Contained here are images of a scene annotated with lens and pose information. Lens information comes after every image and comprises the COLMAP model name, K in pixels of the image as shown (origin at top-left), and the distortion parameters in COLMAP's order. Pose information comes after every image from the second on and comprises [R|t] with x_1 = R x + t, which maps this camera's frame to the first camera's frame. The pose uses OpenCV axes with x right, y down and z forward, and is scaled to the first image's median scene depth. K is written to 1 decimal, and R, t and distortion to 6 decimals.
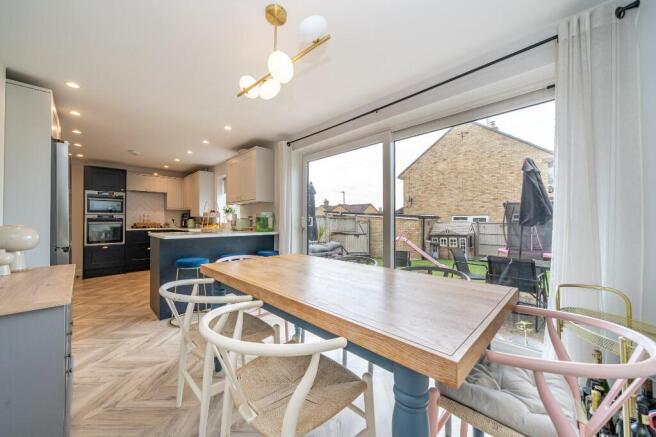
lens RADIAL K [[244.4, 0, 330.5], [0, 244.4, 220.1], [0, 0, 1]] dist [-0.001307, -0.000062]
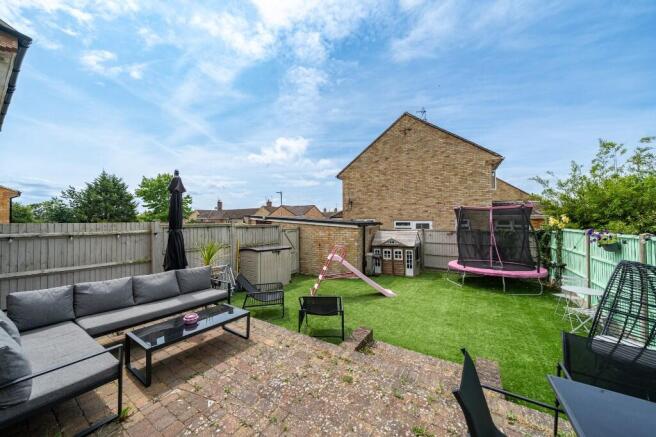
lens RADIAL K [[229.3, 0, 328.0], [0, 229.3, 218.5], [0, 0, 1]] dist [-0.000016, -0.000022]
pose [[0.979259, 0.000331, 0.202612, 0.098824], [0.000756, 0.999986, -0.005289, -0.025528], [-0.202611, 0.005332, 0.979245, 0.253713]]
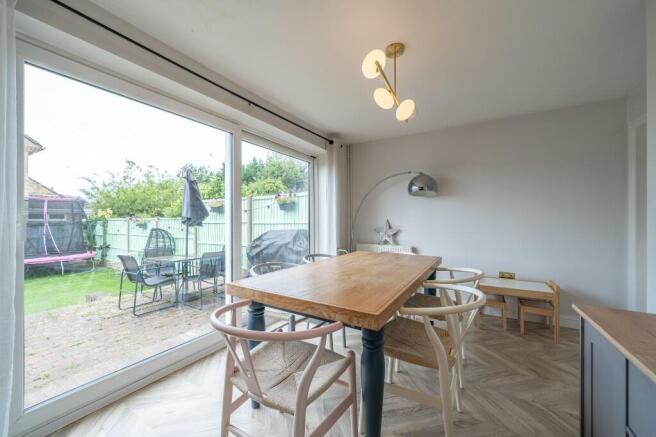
lens RADIAL K [[244.4, 0, 330.5], [0, 244.4, 220.1], [0, 0, 1]] dist [-0.001307, -0.000062]
pose [[-0.244891, -0.002560, 0.969547, -0.148877], [-0.000175, 0.999997, 0.002596, -0.003363], [-0.969550, 0.000466, -0.244891, 0.181905]]
